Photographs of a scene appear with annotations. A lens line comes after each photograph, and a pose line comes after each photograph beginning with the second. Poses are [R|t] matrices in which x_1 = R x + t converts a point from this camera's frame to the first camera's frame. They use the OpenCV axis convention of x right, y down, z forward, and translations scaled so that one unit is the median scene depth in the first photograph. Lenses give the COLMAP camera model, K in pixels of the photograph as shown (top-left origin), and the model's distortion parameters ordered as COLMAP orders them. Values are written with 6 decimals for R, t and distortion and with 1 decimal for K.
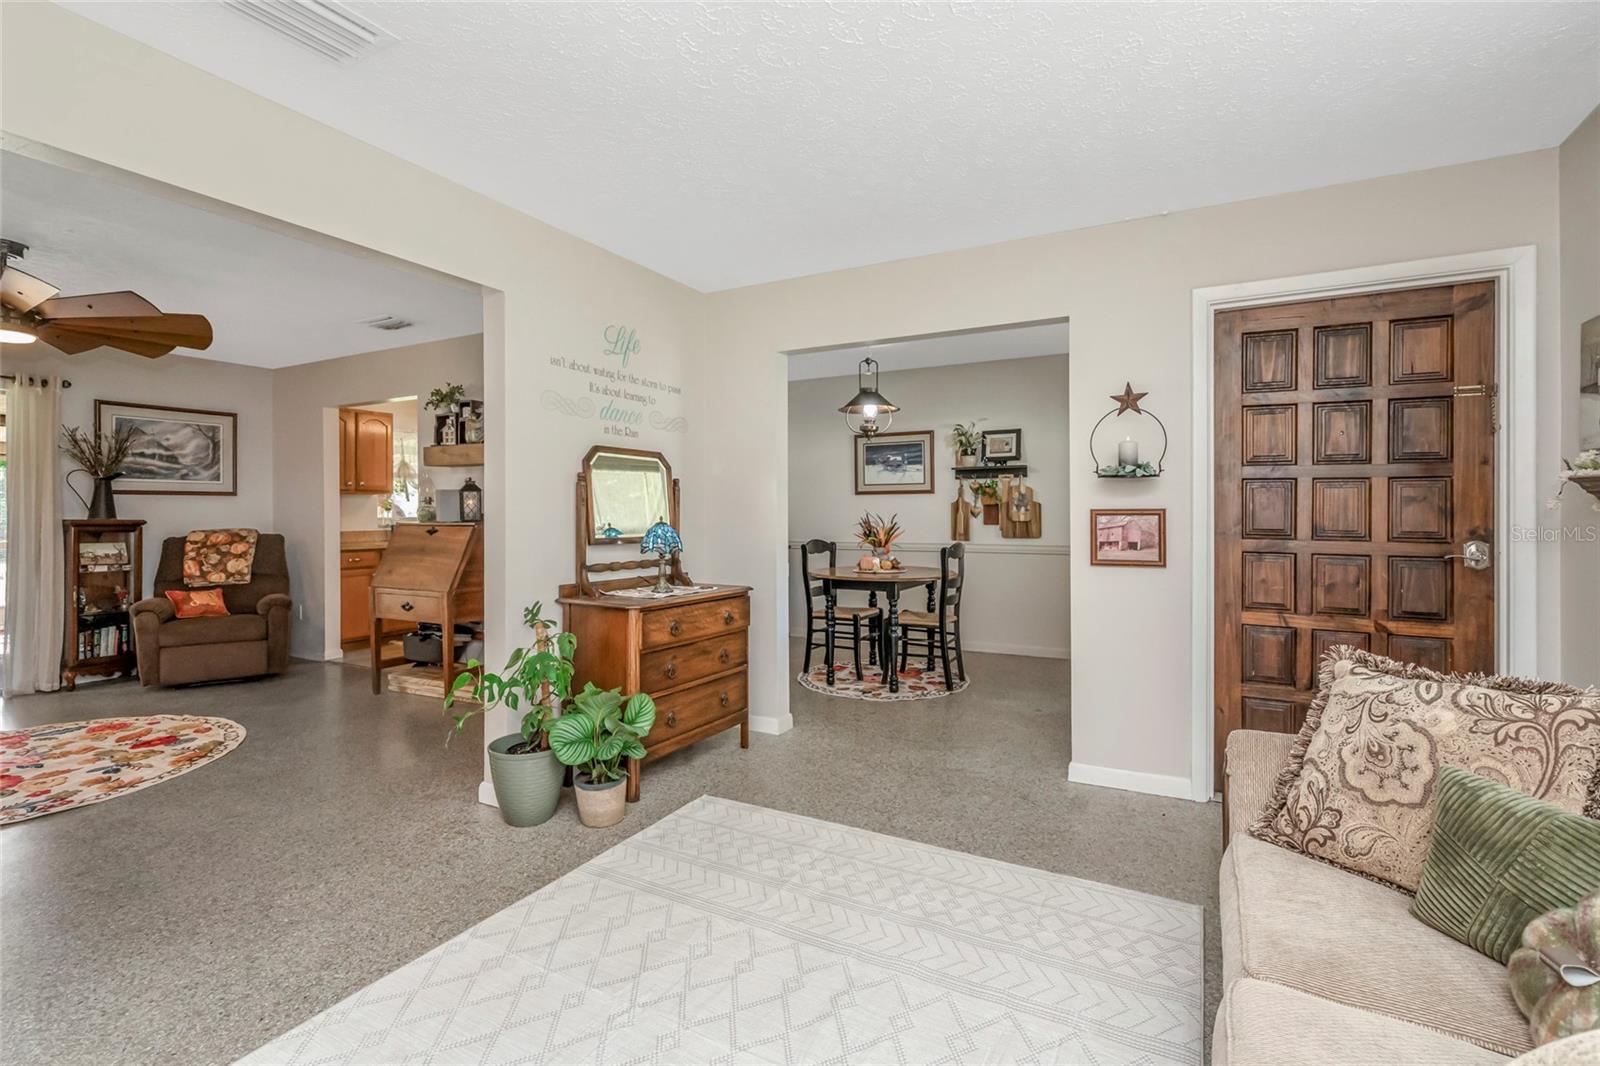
lens RADIAL K [[731.9, 0, 803.3], [0, 731.9, 512.7], [0, 0, 1]] dist [-0.002690, 0.002296]
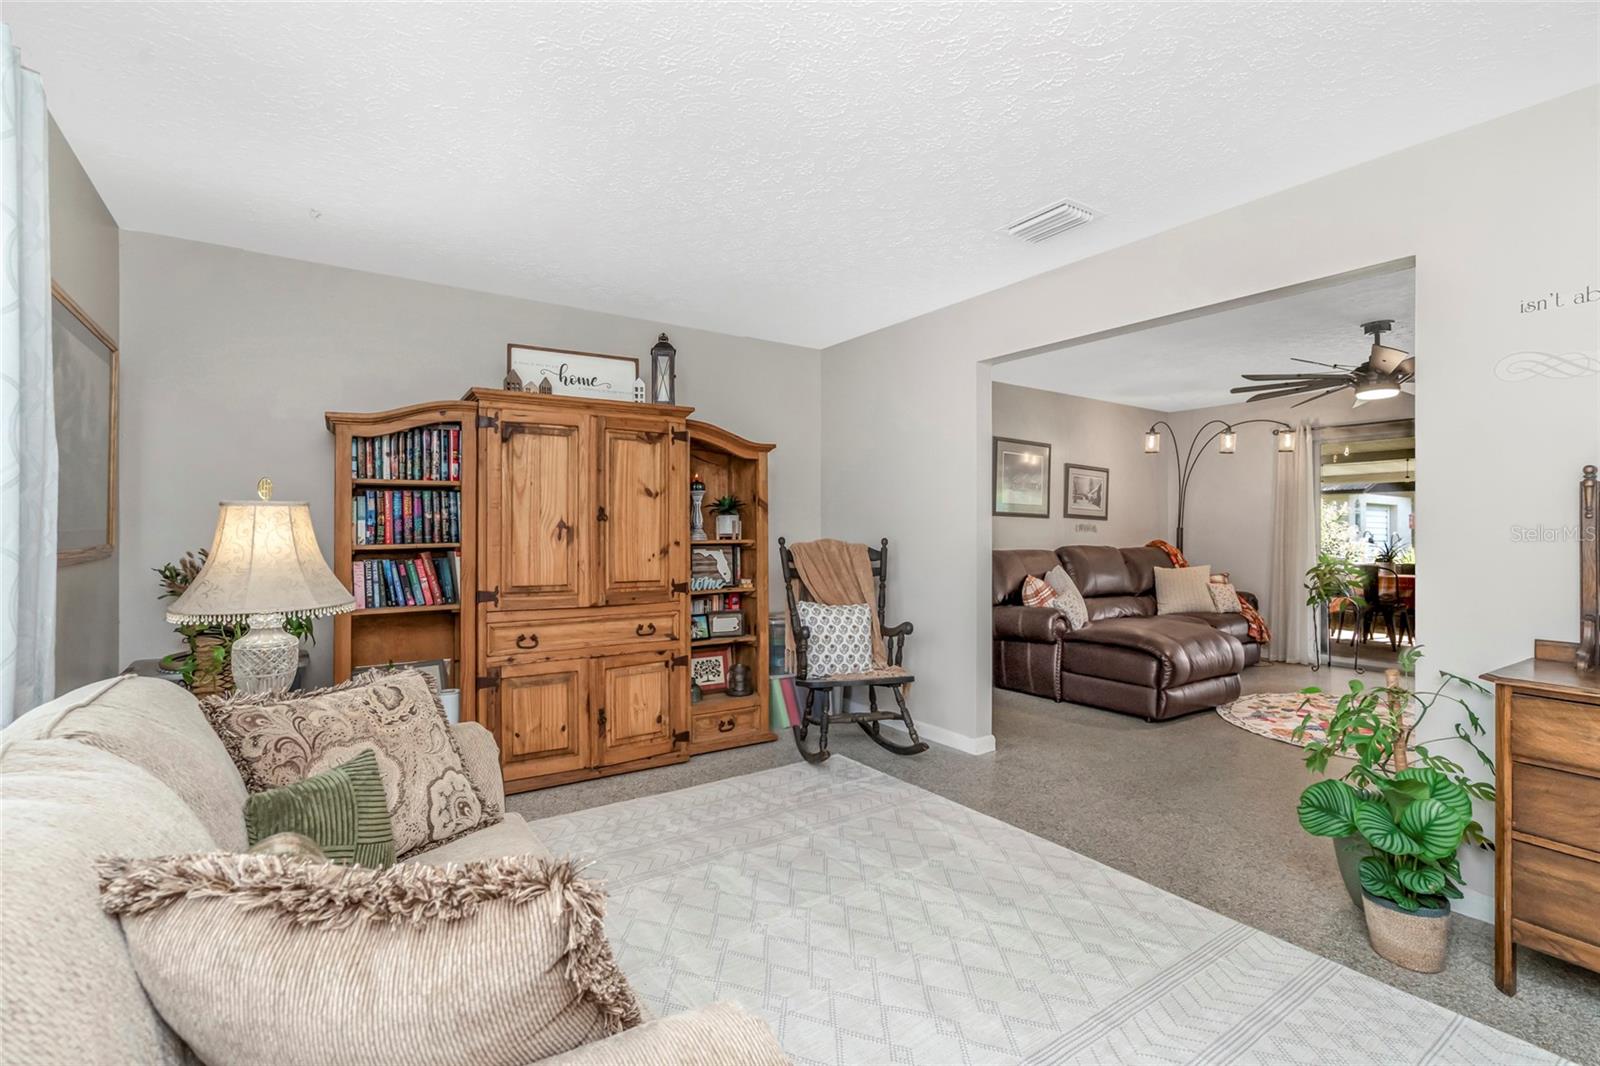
lens RADIAL K [[731.9, 0, 800.7], [0, 731.9, 524.8], [0, 0, 1]] dist [-0.002690, 0.002296]
pose [[-0.456749, -0.002773, -0.889591, 0.319284], [-0.001850, 0.999996, -0.002168, -0.001851], [0.889594, 0.000656, -0.456752, 0.395953]]
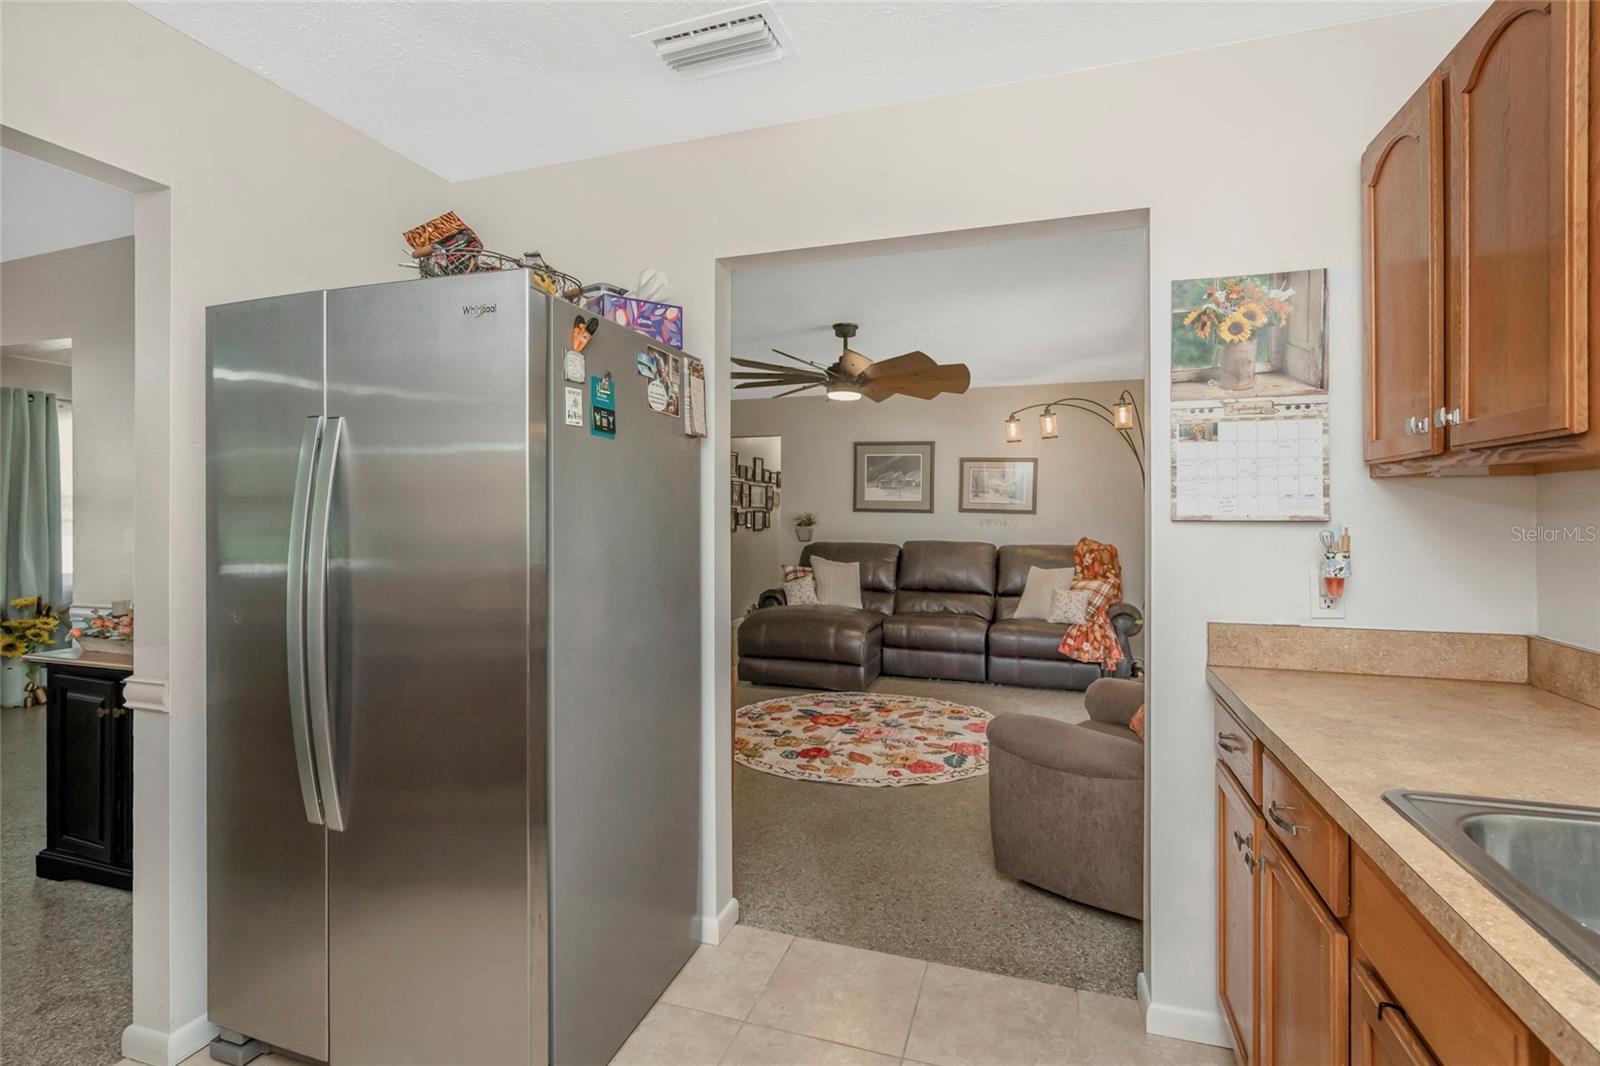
lens RADIAL K [[731.9, 0, 802.3], [0, 731.9, 511.8], [0, 0, 1]] dist [-0.002690, 0.002296]
pose [[-0.986687, 0.005494, -0.162536, -0.466943], [0.005662, 0.999984, -0.000567, -0.018226], [0.162530, -0.001480, -0.986702, 1.341425]]
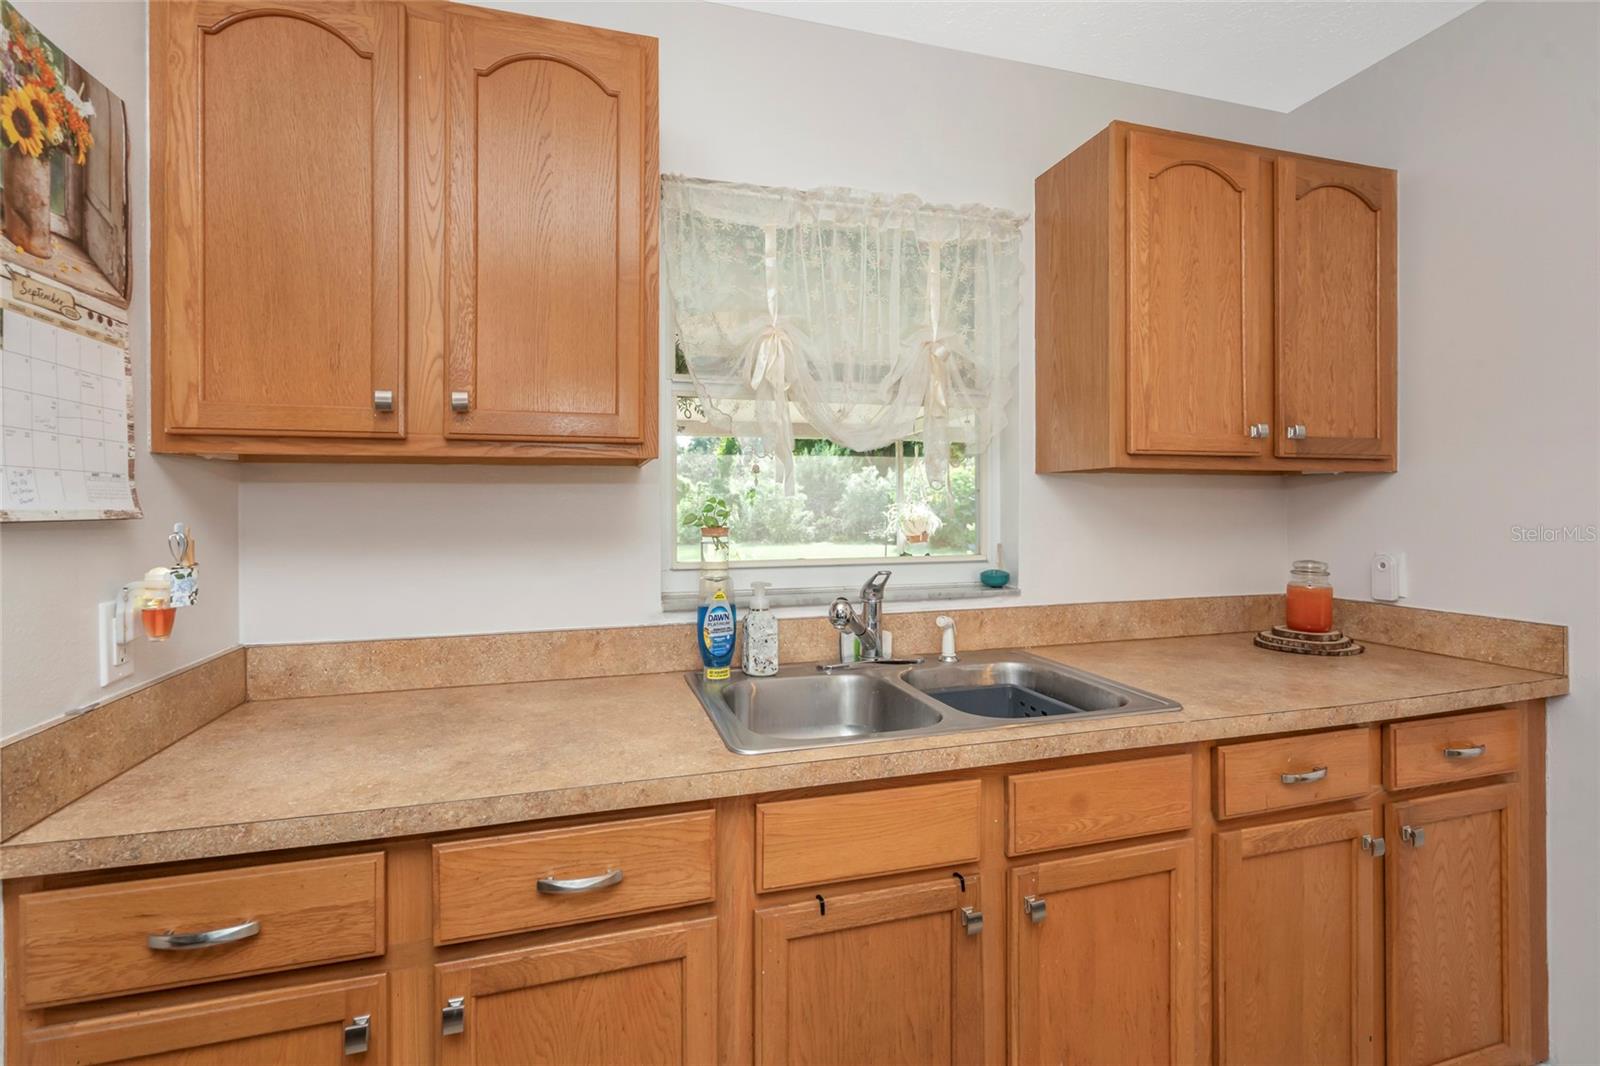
lens RADIAL K [[731.9, 0, 793.8], [0, 731.9, 503.3], [0, 0, 1]] dist [-0.002690, 0.002296]
pose [[0.698627, 0.002050, -0.715484, -0.481757], [0.000593, 0.999994, 0.003444, -0.017765], [0.715486, -0.002830, 0.698621, 1.070196]]
